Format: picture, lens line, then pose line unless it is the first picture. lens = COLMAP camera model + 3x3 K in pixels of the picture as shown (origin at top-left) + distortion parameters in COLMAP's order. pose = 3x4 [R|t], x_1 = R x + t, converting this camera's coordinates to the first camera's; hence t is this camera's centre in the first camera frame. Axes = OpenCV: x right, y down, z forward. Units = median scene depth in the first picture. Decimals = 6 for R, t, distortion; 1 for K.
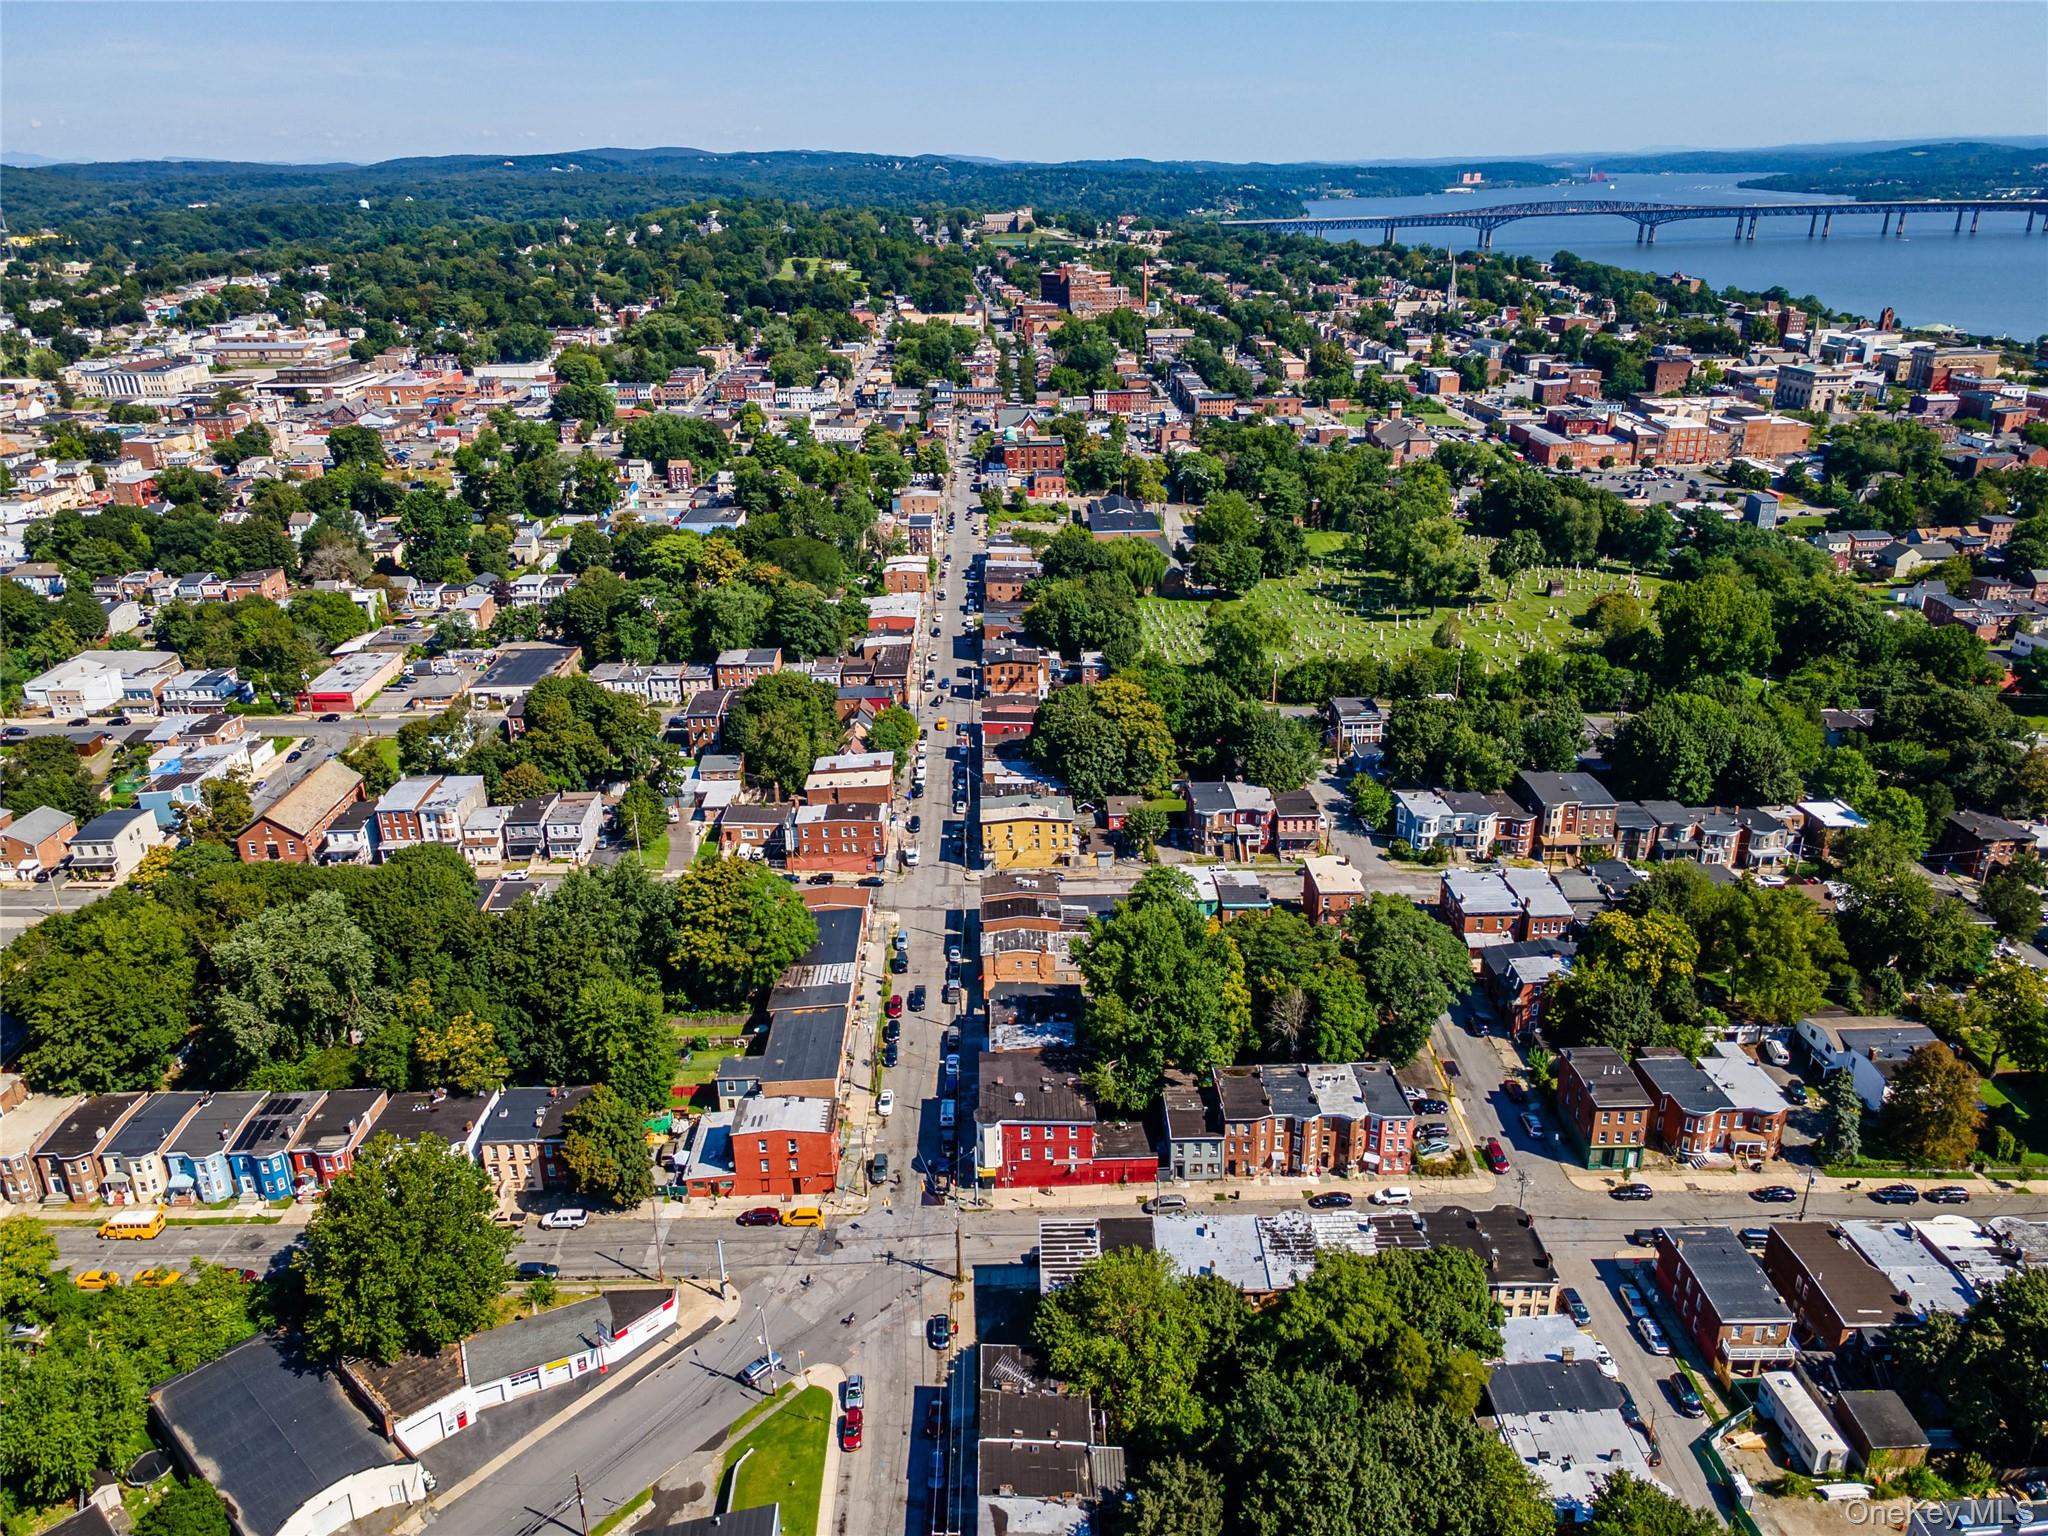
lens RADIAL K [[1517.6, 0, 1017.6], [0, 1517.6, 762.4], [0, 0, 1]] dist [0.050348, 0.001951]
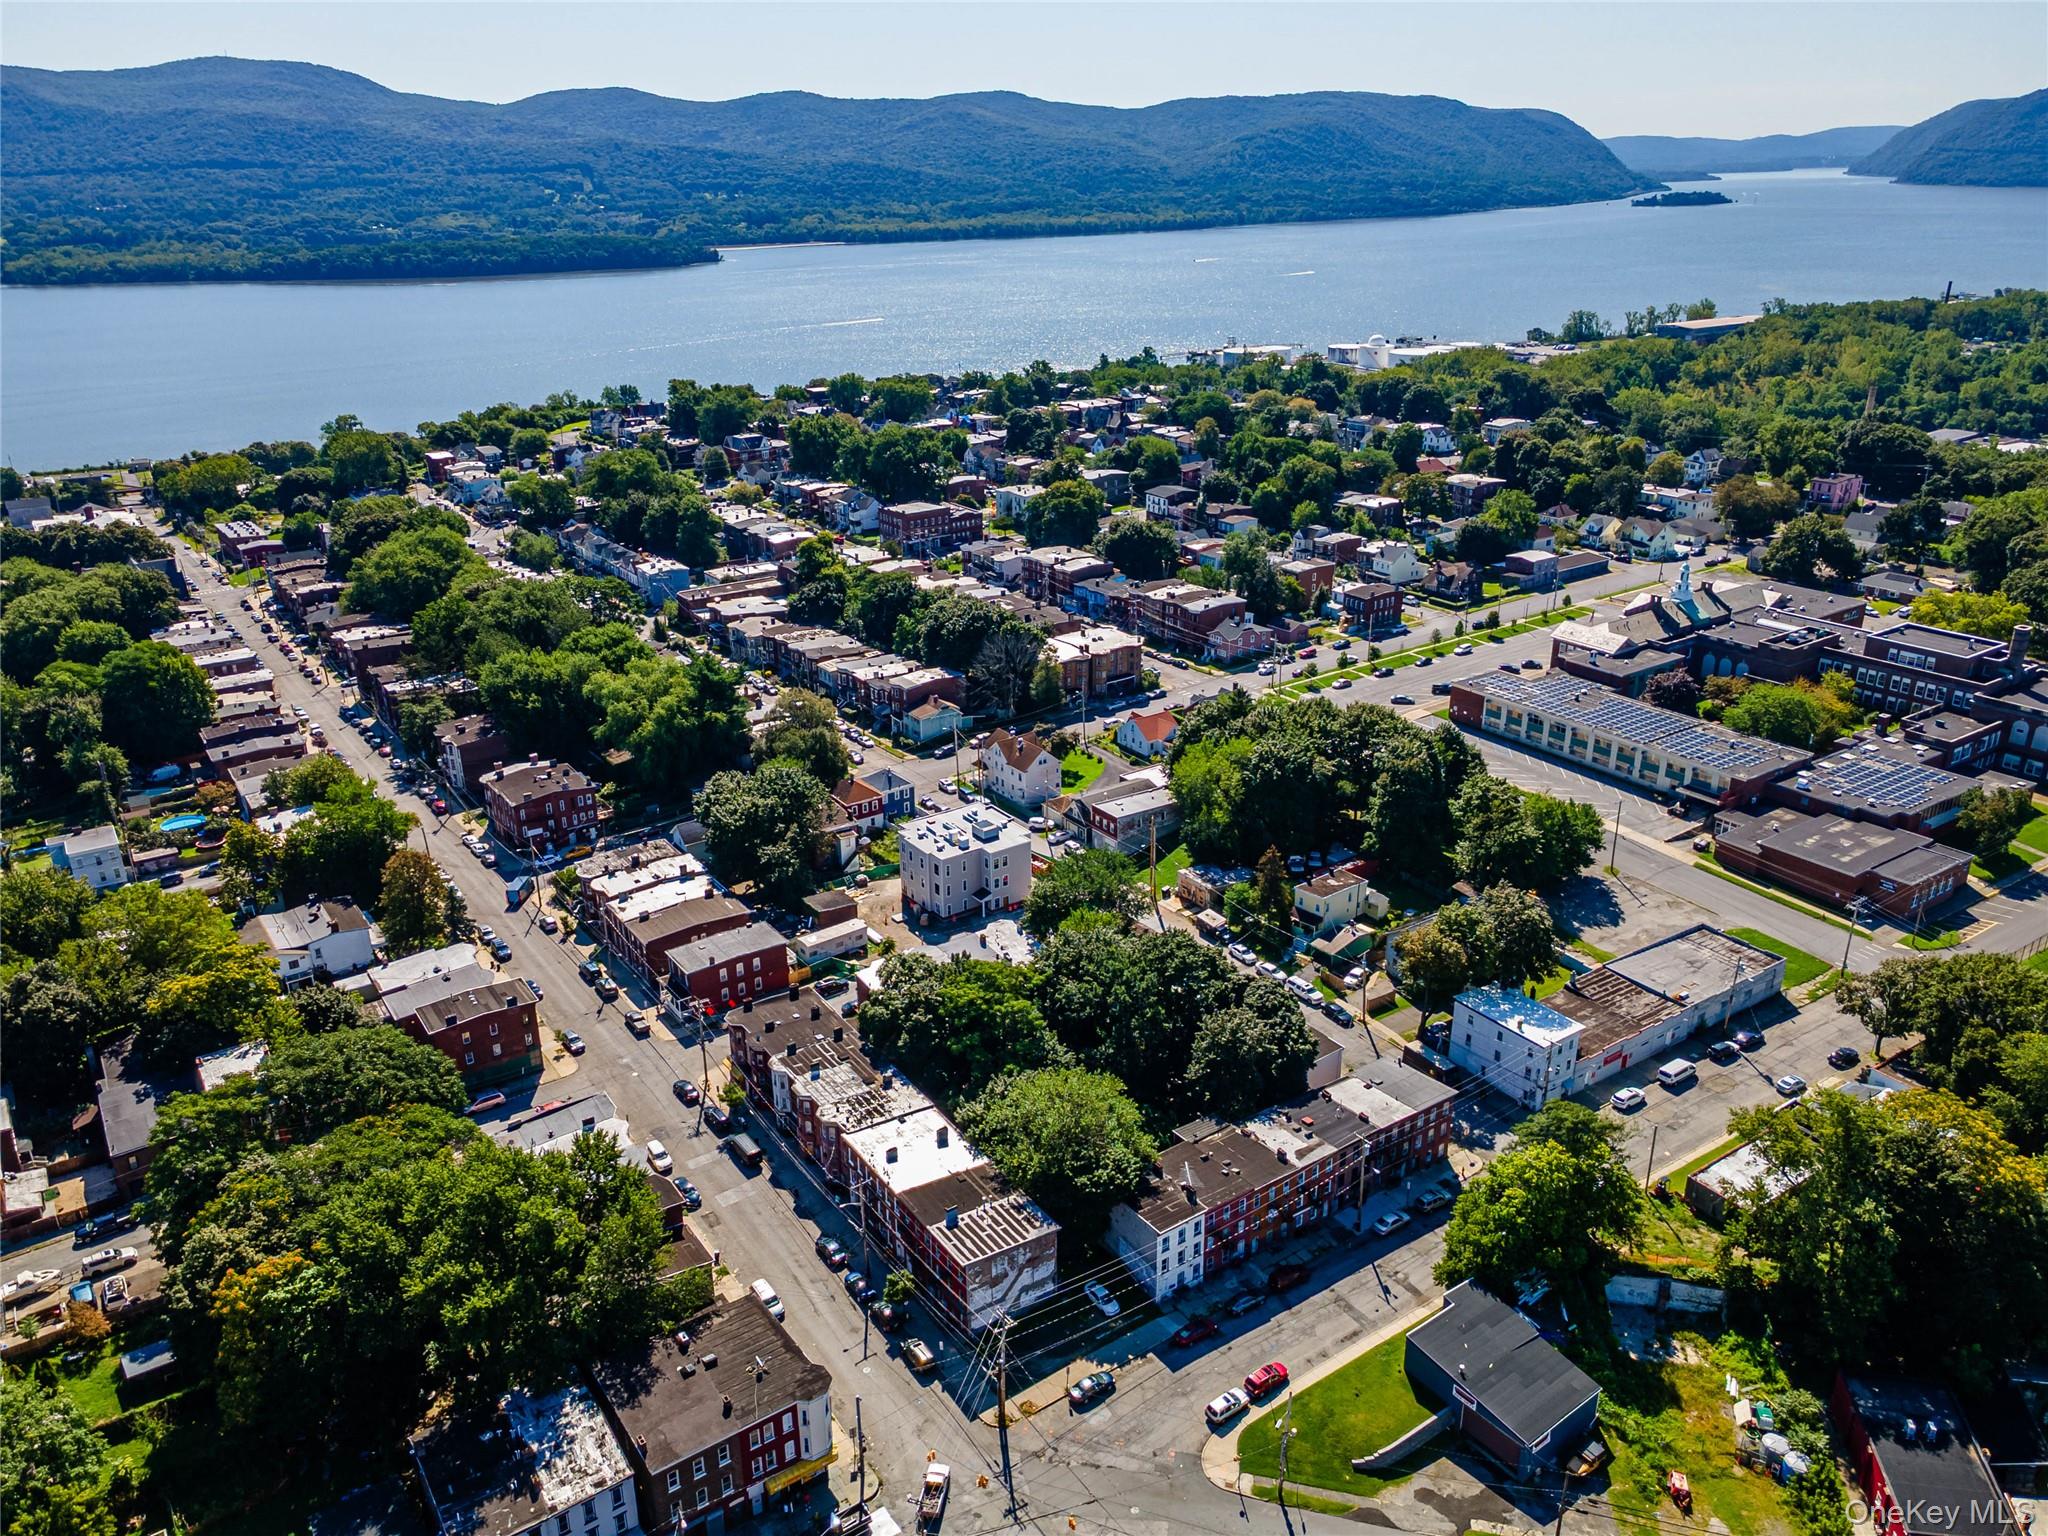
lens RADIAL K [[1517.6, 0, 1017.6], [0, 1517.6, 762.4], [0, 0, 1]] dist [0.050348, 0.001951]
pose [[-0.545500, -0.285058, 0.788145, -0.360878], [0.332819, 0.789380, 0.515859, -0.208680], [-0.769196, 0.543710, -0.335734, 0.690288]]
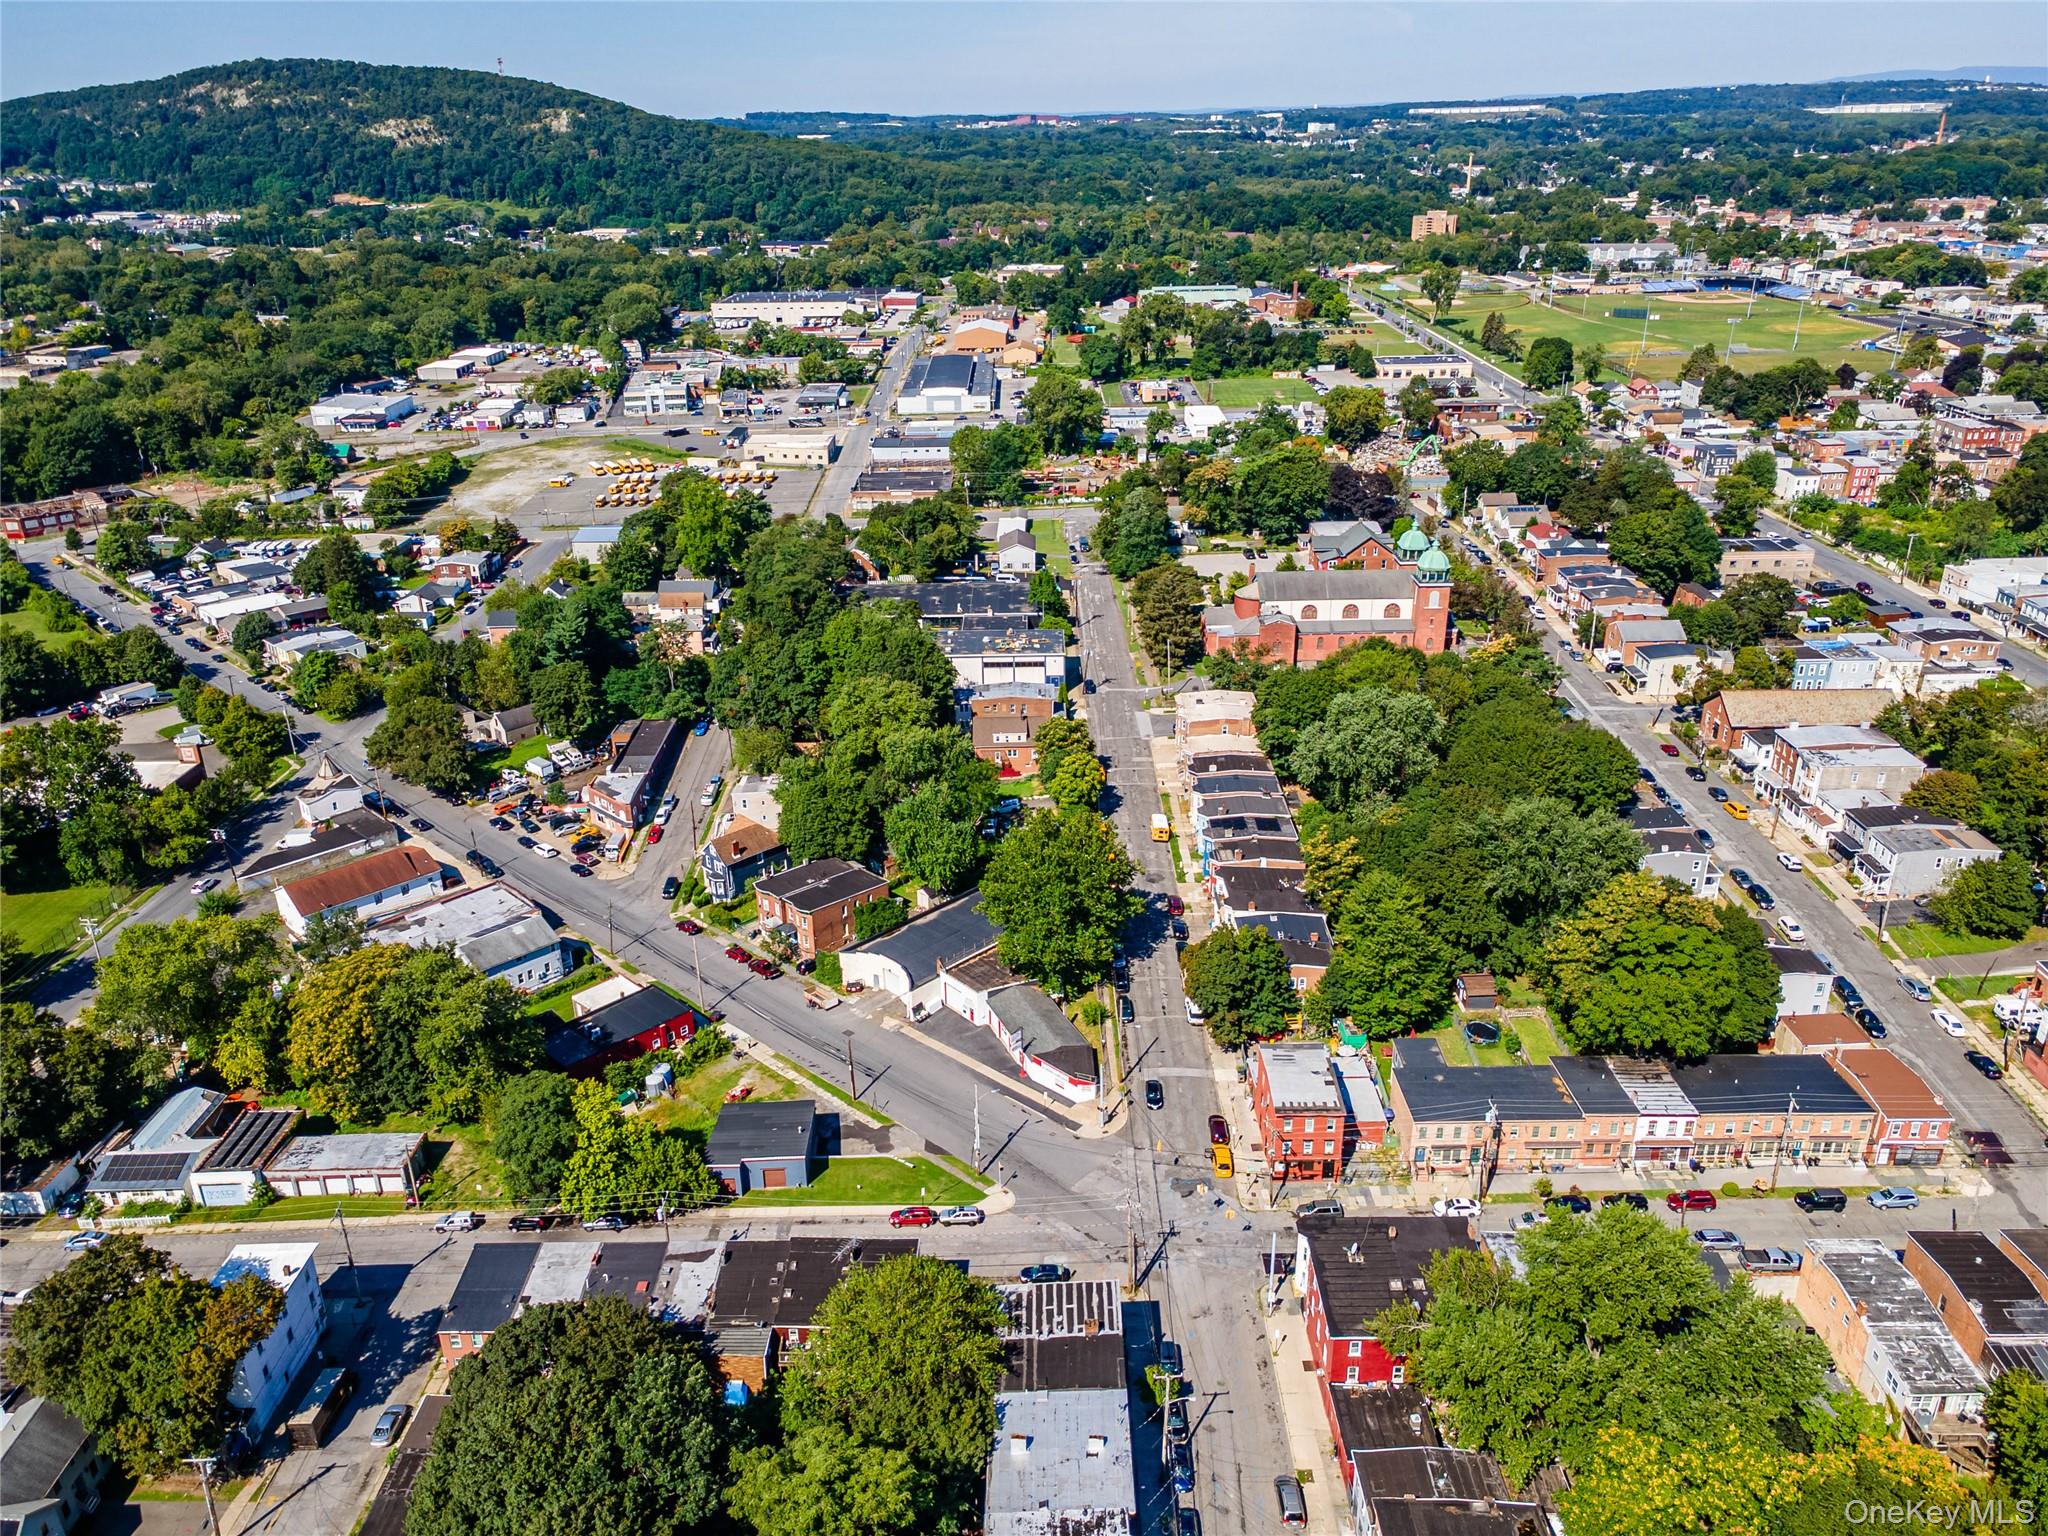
lens RADIAL K [[1517.6, 0, 1017.6], [0, 1517.6, 762.4], [0, 0, 1]] dist [0.050348, 0.001951]
pose [[-0.018832, 0.407573, -0.912979, 0.395643], [-0.354542, 0.851079, 0.387253, -0.138213], [0.934850, 0.330982, 0.128474, 0.472697]]
